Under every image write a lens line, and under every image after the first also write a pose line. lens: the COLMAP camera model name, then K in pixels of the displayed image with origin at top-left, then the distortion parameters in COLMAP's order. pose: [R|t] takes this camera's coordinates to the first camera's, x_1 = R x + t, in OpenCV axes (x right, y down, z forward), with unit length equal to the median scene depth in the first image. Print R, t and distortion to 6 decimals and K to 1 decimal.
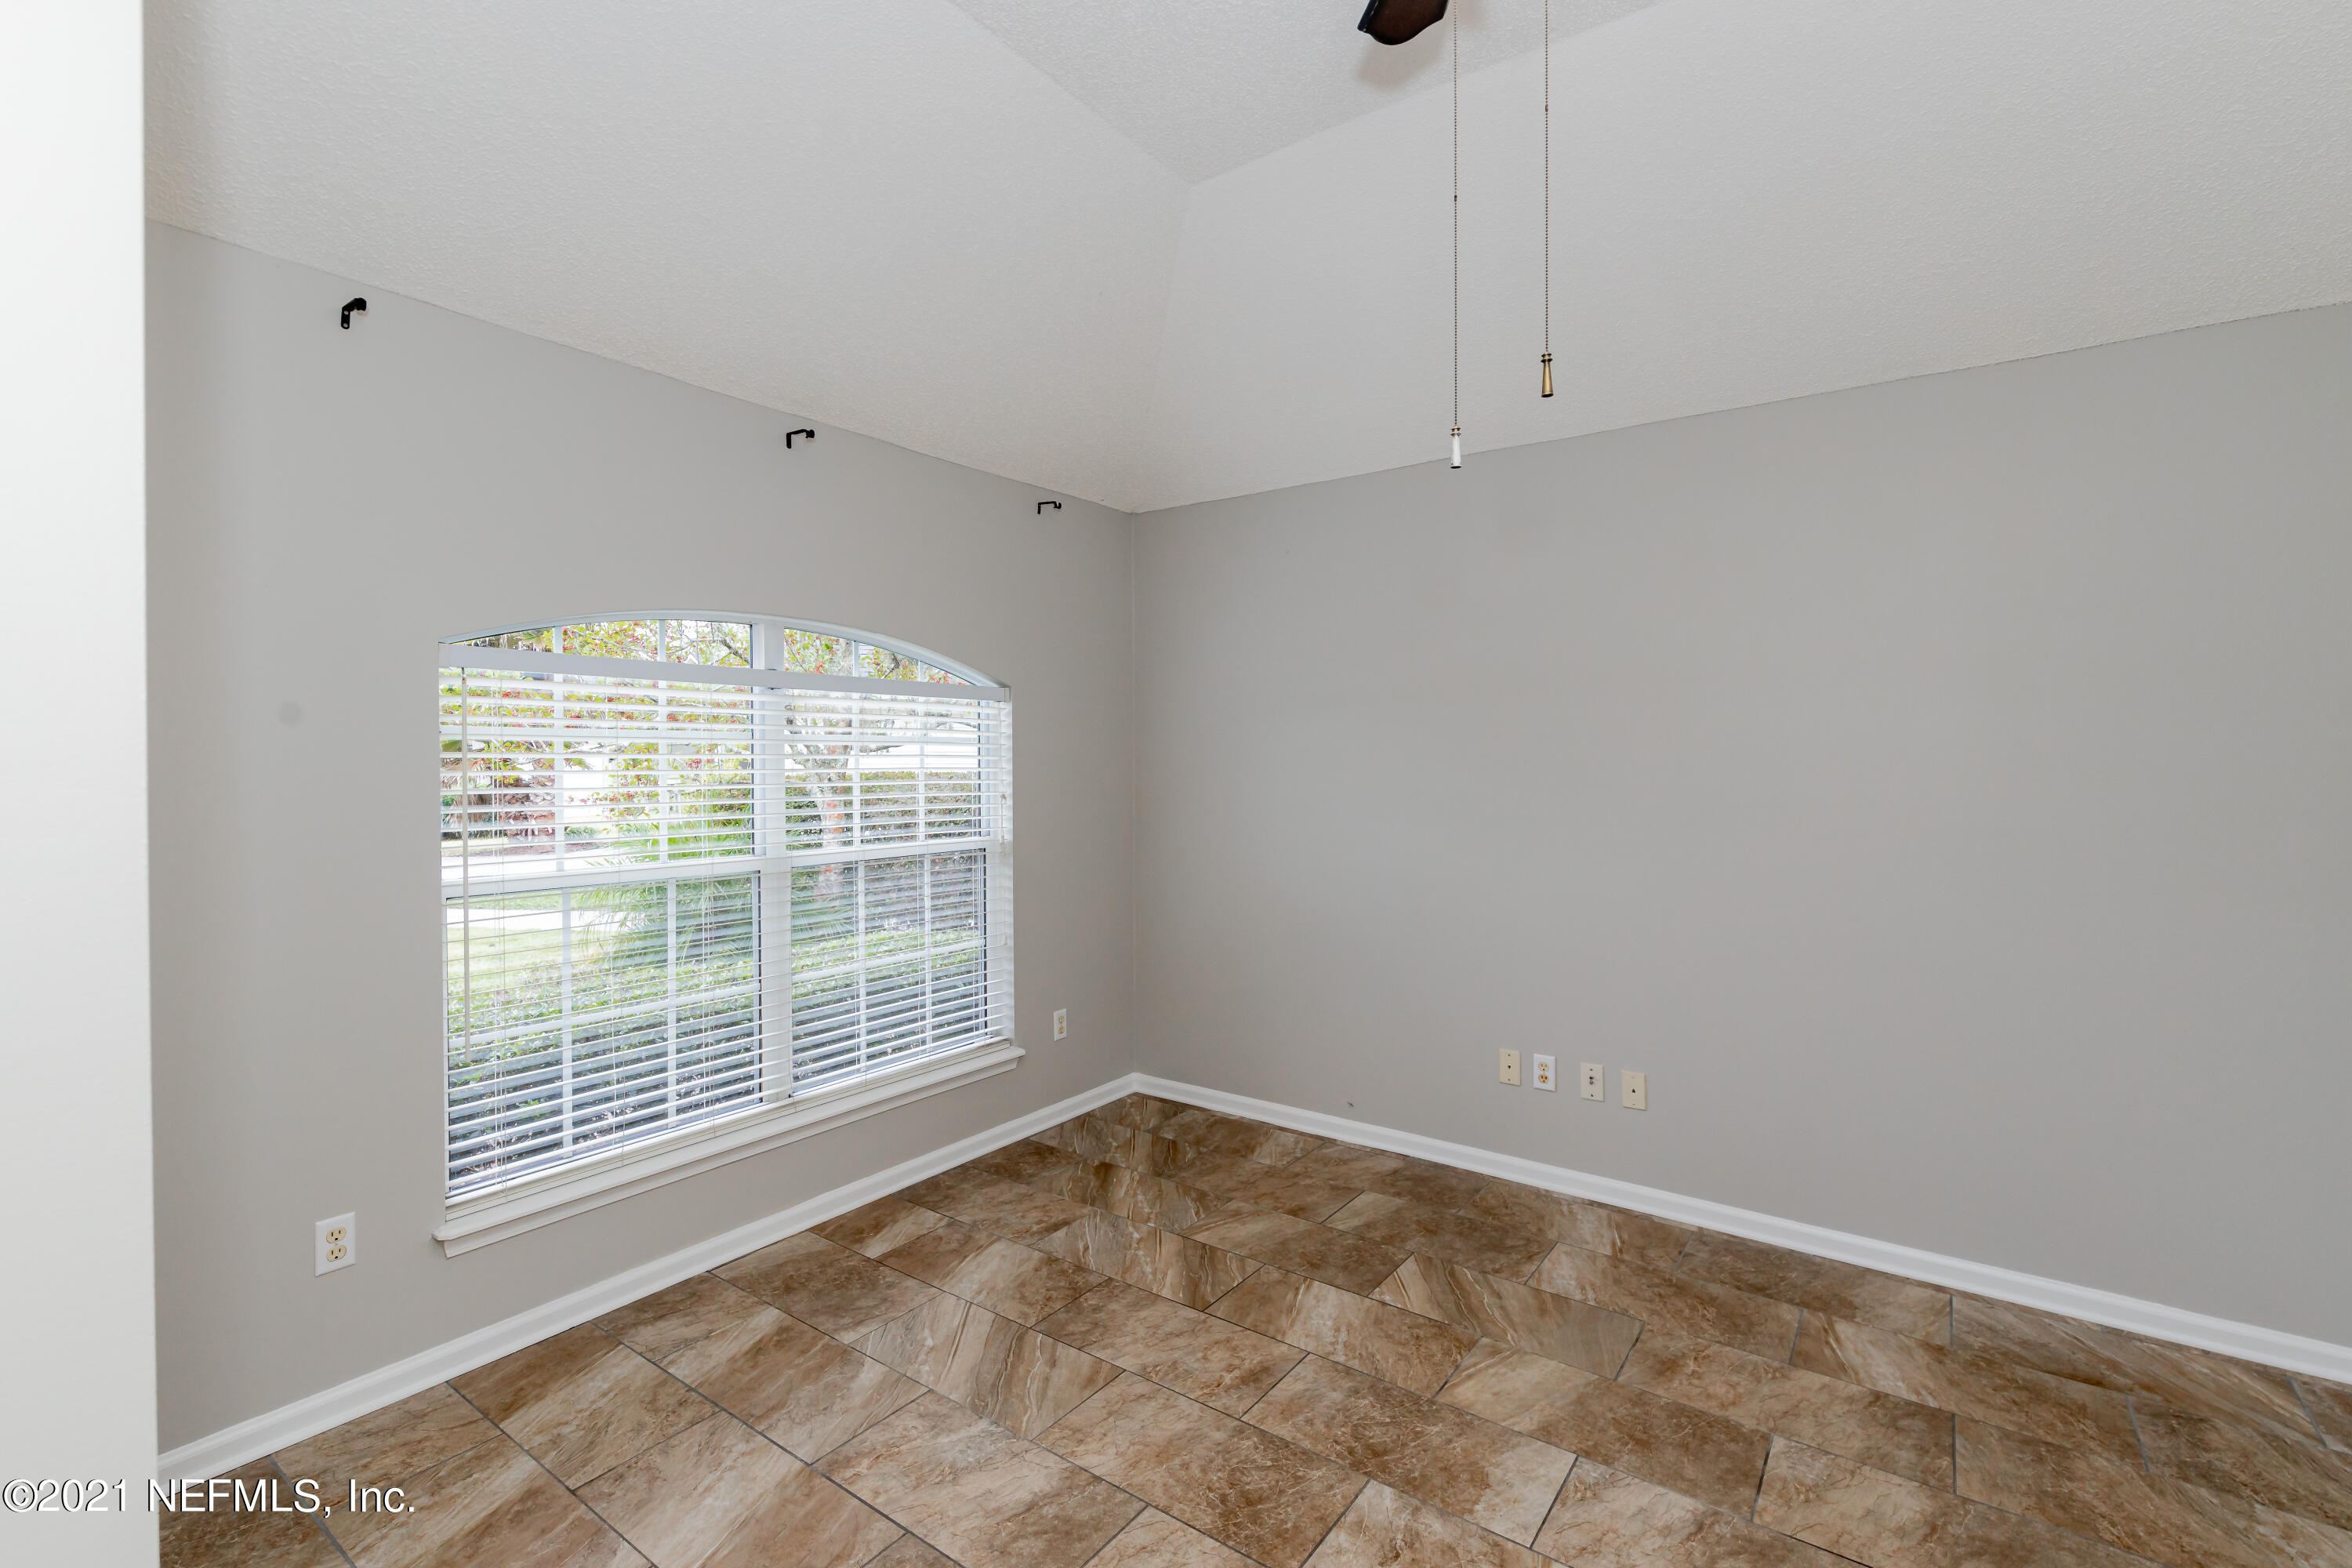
lens RADIAL K [[1041.7, 0, 1180.8], [0, 1041.7, 766.0], [0, 0, 1]] dist [0.000031, 0.001630]
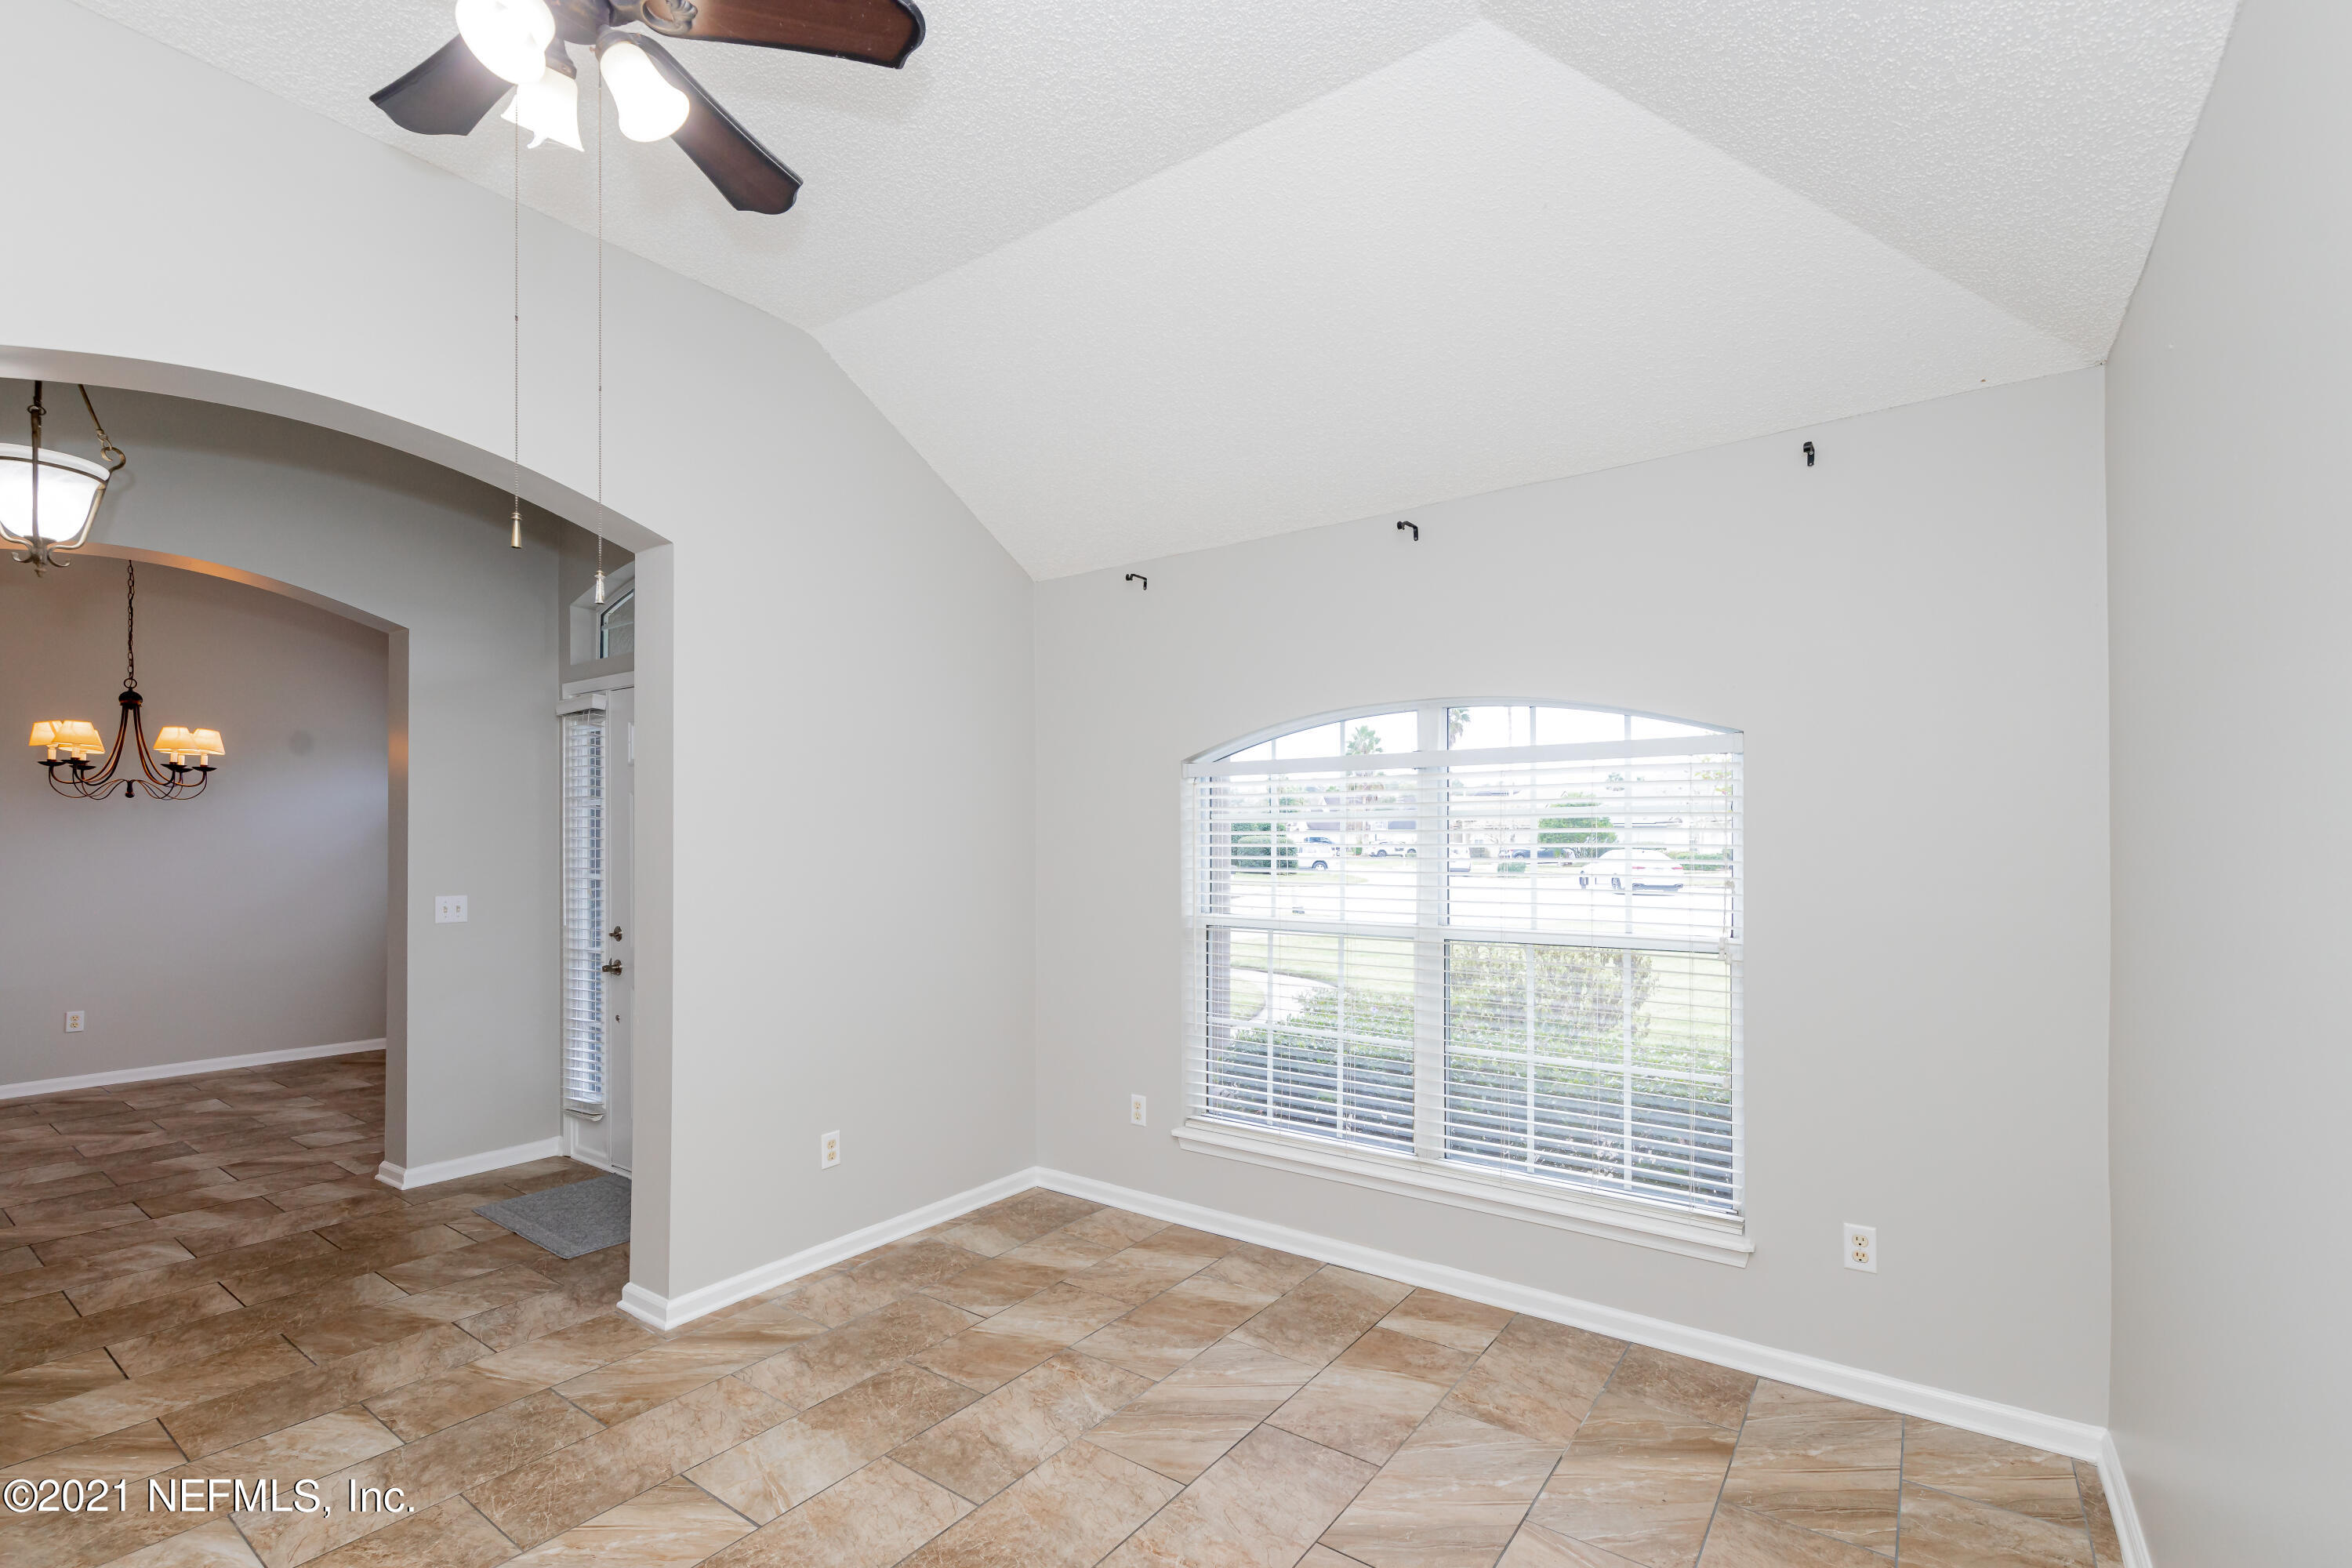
lens RADIAL K [[1041.7, 0, 1185.1], [0, 1041.7, 825.0], [0, 0, 1]] dist [0.000031, 0.001630]
pose [[0.005793, -0.010573, -0.999927, 0.729840], [-0.000845, 0.999944, -0.010578, -0.004843], [0.999983, 0.000906, 0.005784, 0.811580]]
